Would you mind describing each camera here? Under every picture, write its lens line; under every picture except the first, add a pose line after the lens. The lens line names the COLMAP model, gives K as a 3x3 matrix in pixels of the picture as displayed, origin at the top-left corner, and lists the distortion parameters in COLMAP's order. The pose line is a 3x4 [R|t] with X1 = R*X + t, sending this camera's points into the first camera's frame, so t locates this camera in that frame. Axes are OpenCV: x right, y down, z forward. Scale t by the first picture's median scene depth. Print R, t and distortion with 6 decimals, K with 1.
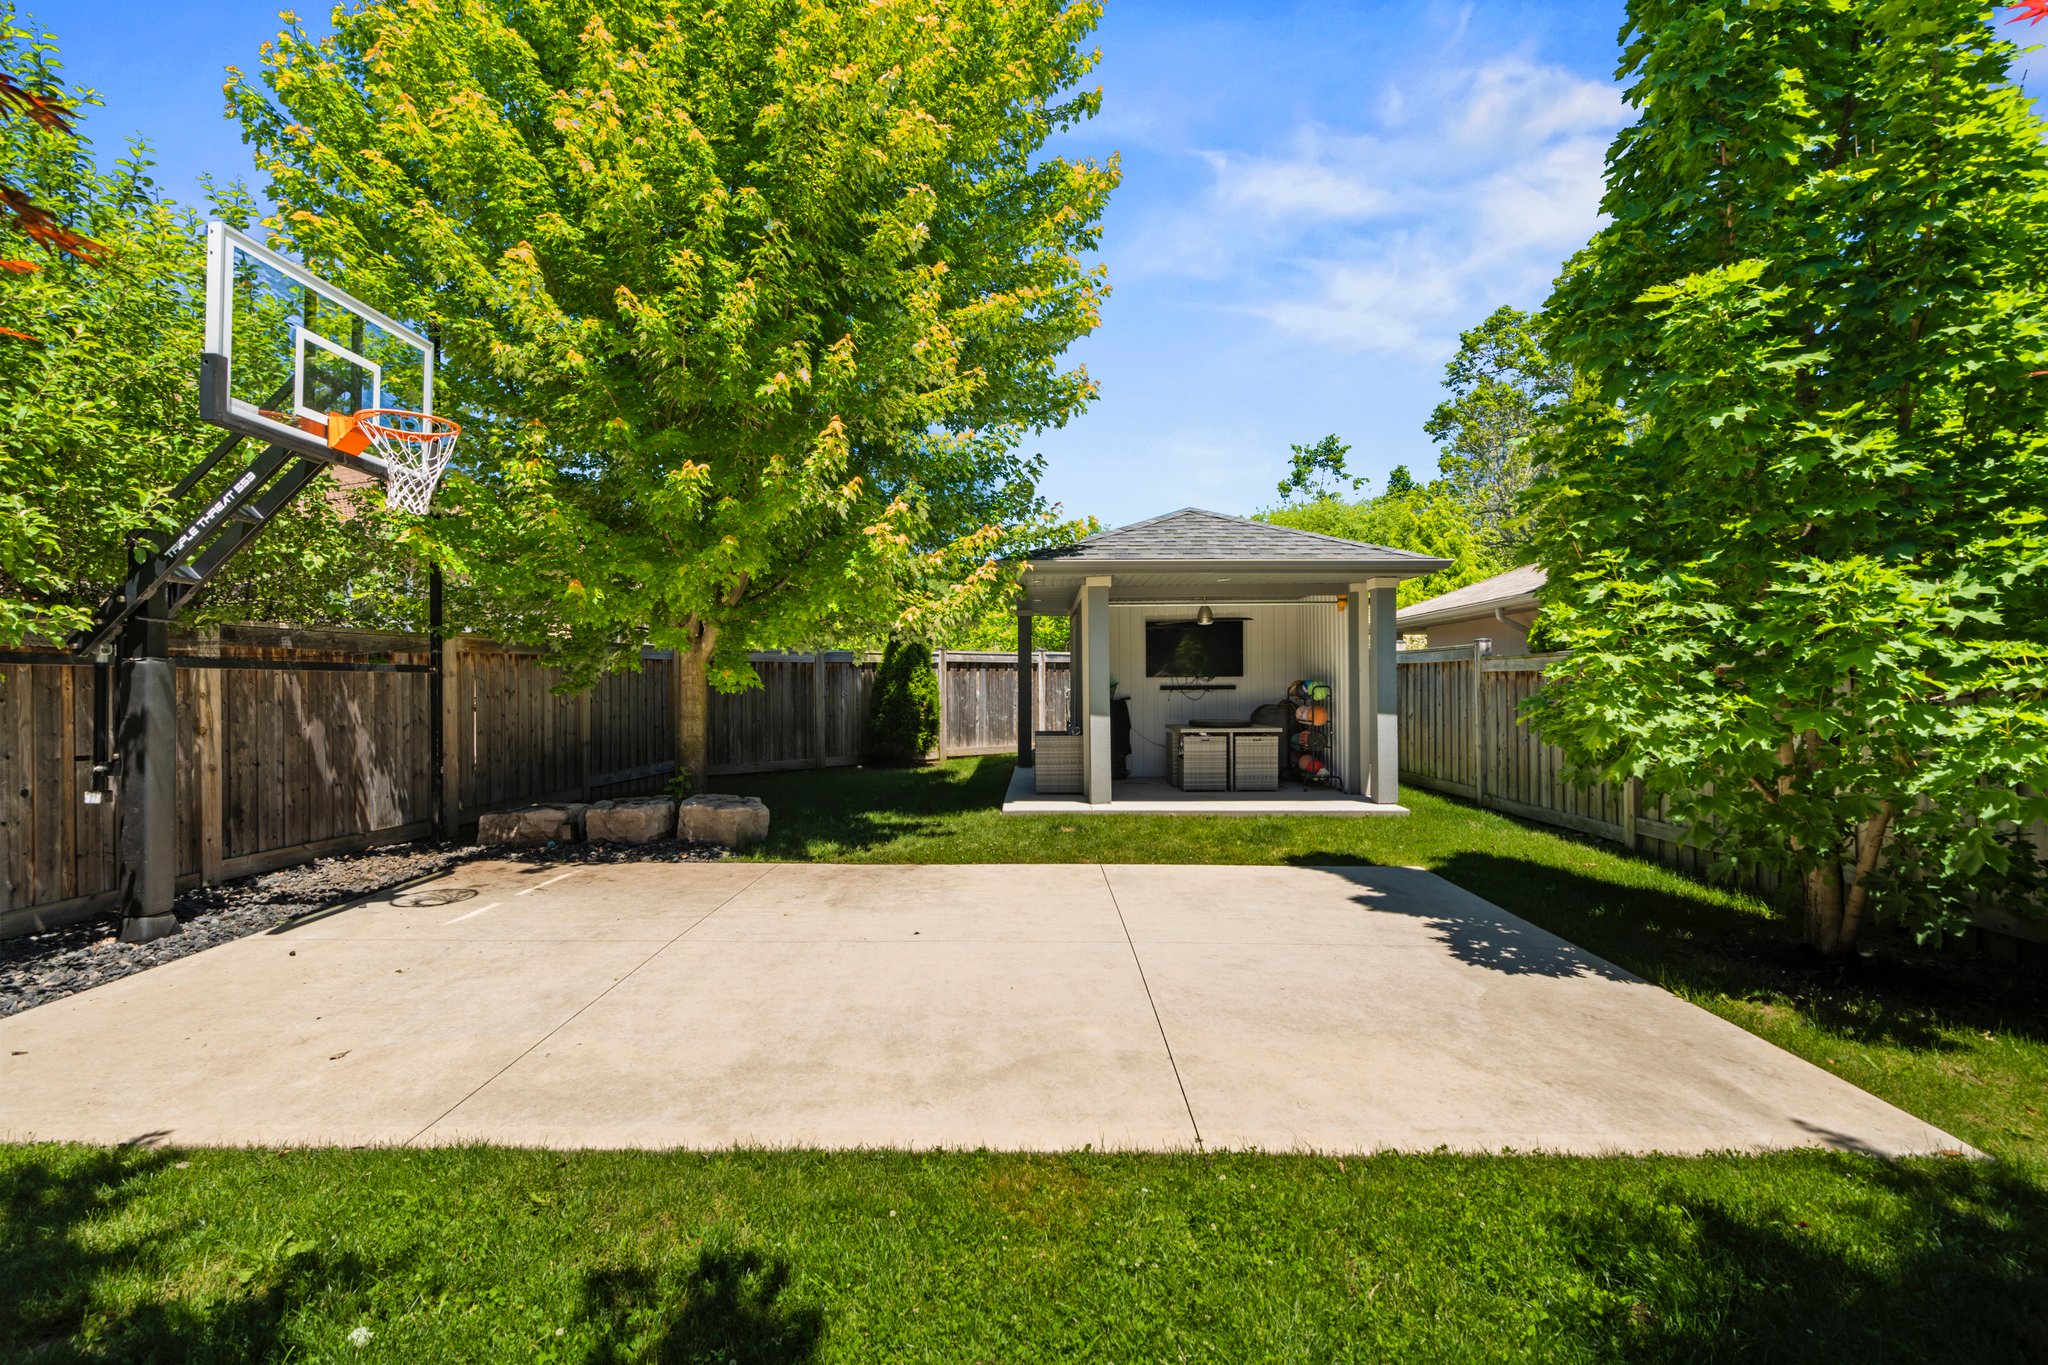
lens RADIAL K [[915.3, 0, 1018.6], [0, 915.3, 674.3], [0, 0, 1]] dist [-0.001482, -0.001088]
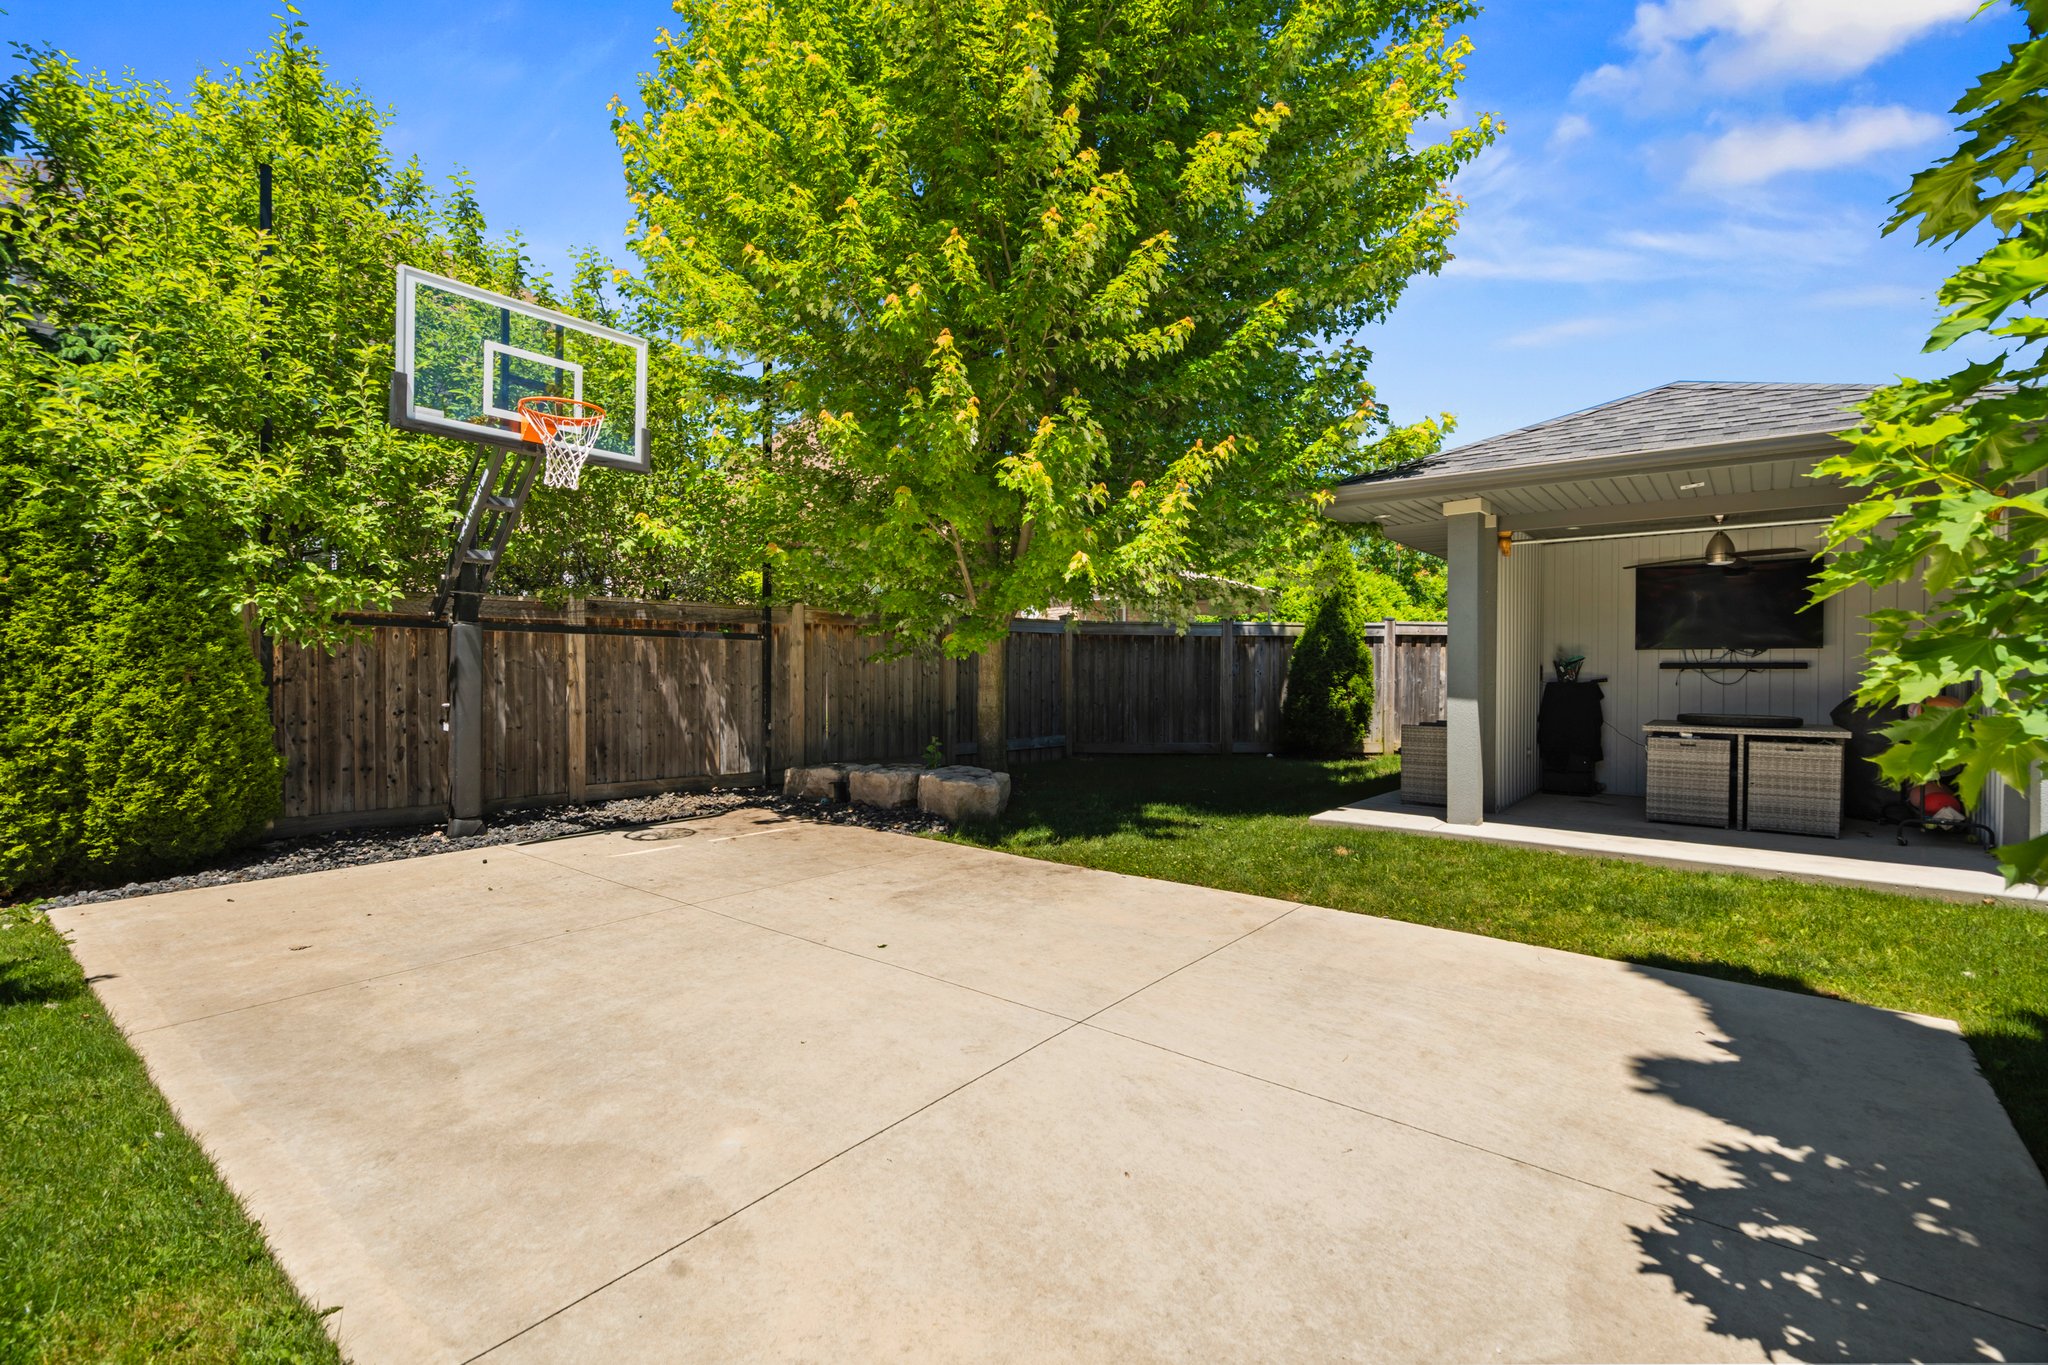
lens RADIAL K [[915.3, 0, 1018.6], [0, 915.3, 674.3], [0, 0, 1]] dist [-0.001482, -0.001088]
pose [[0.789984, 0.013115, -0.612987, 0.377787], [-0.005094, 0.999877, 0.014828, 0.026666], [0.613106, -0.008591, 0.789954, 0.356982]]
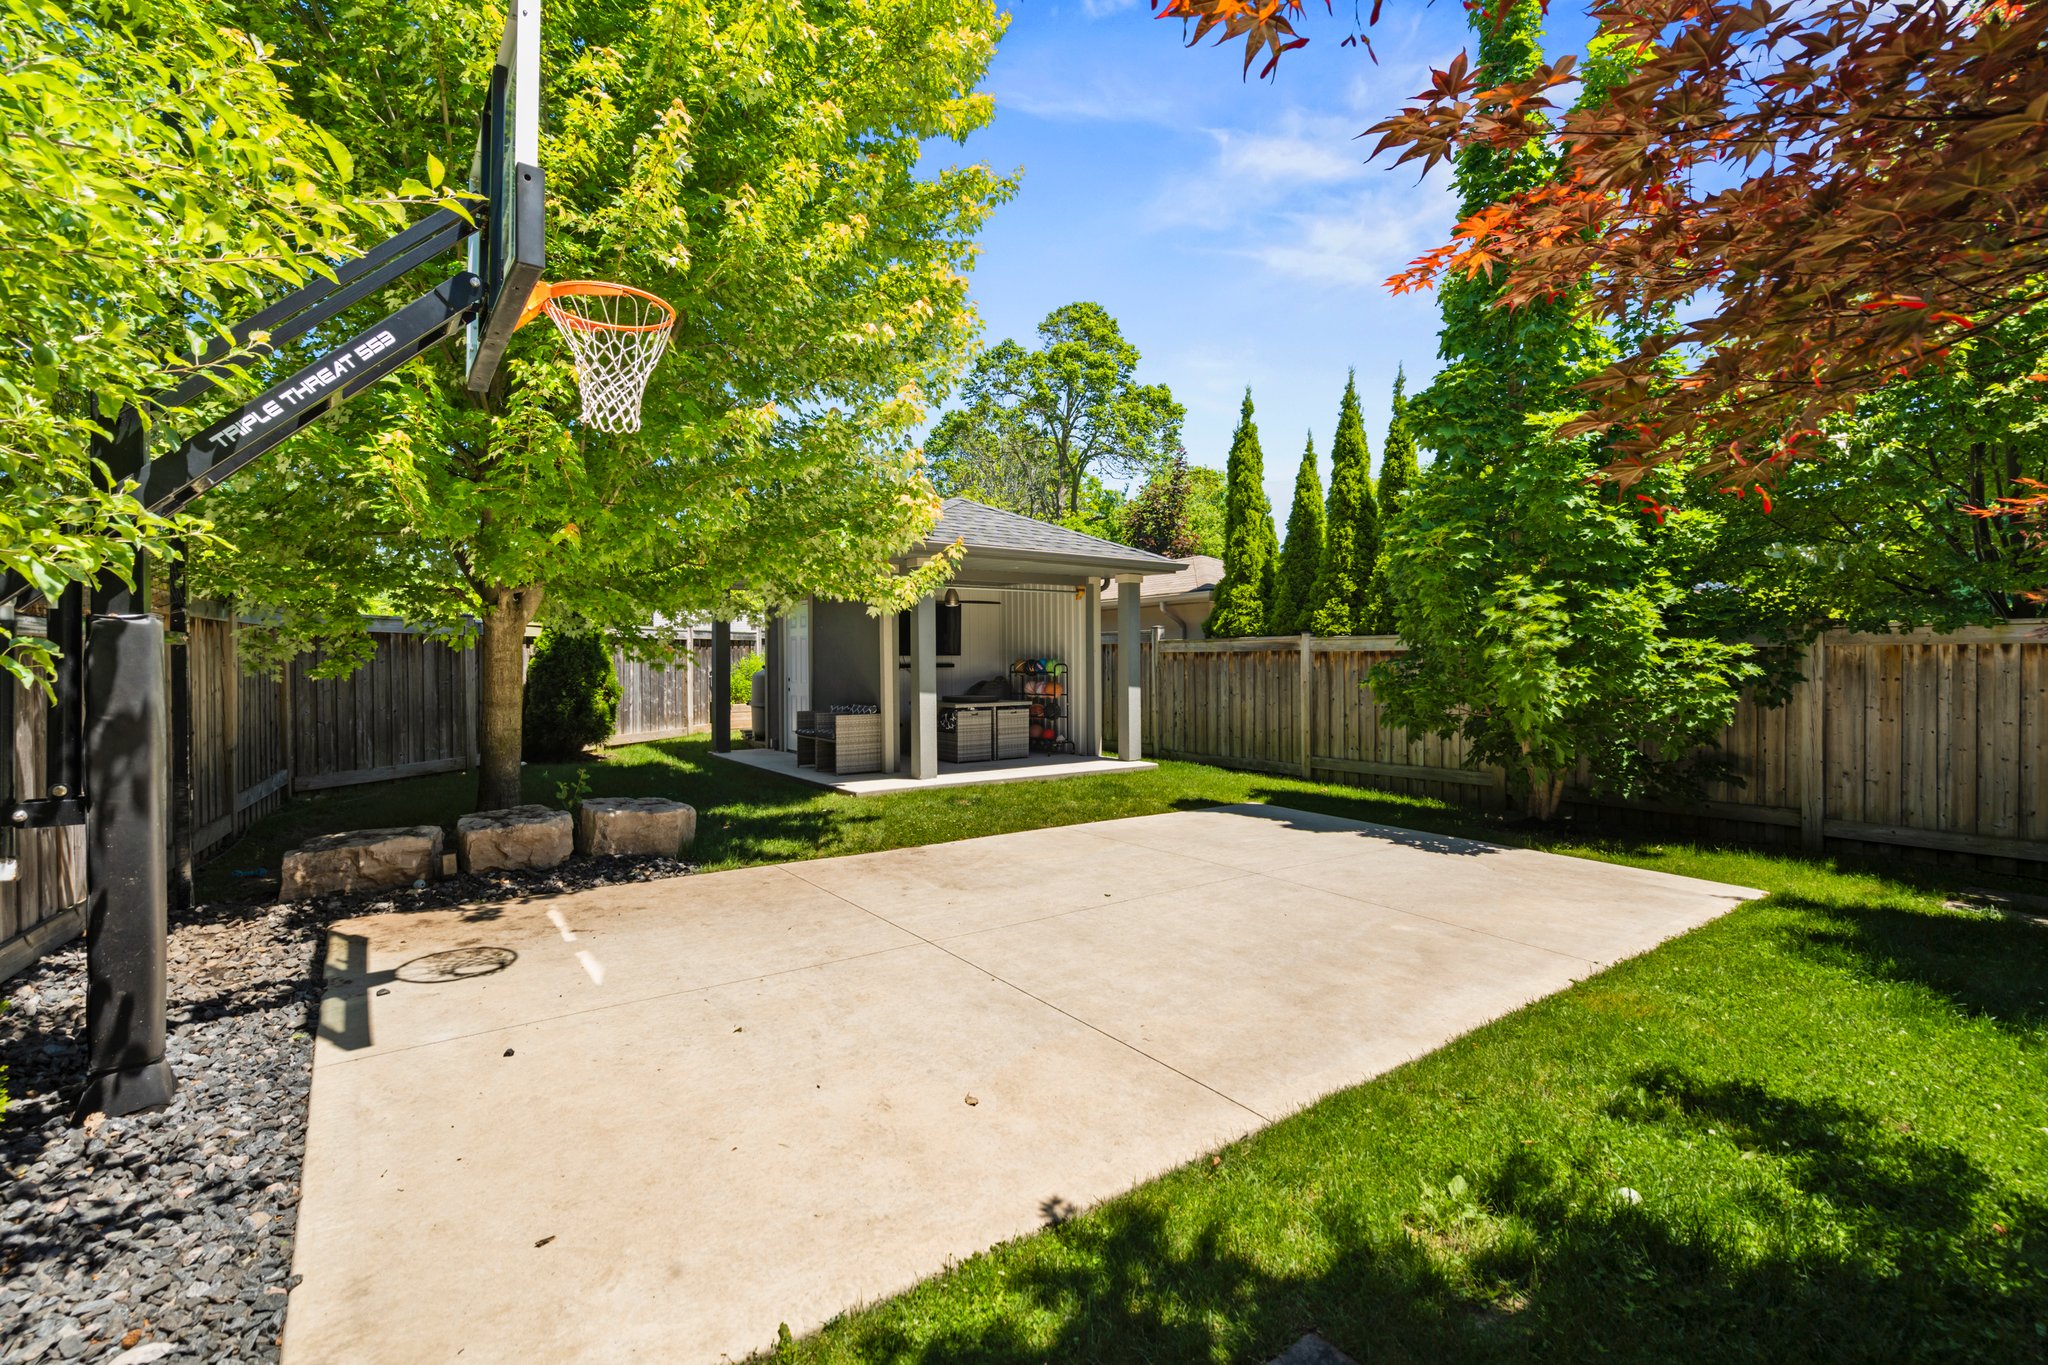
lens RADIAL K [[924.6, 0, 1027.2], [0, 924.6, 662.6], [0, 0, 1]] dist [-0.005094, -0.000269]
pose [[0.798853, 0.000349, 0.601526, -0.671155], [-0.006447, 0.999947, 0.007982, 0.003019], [-0.601492, -0.010254, 0.798813, 0.160315]]
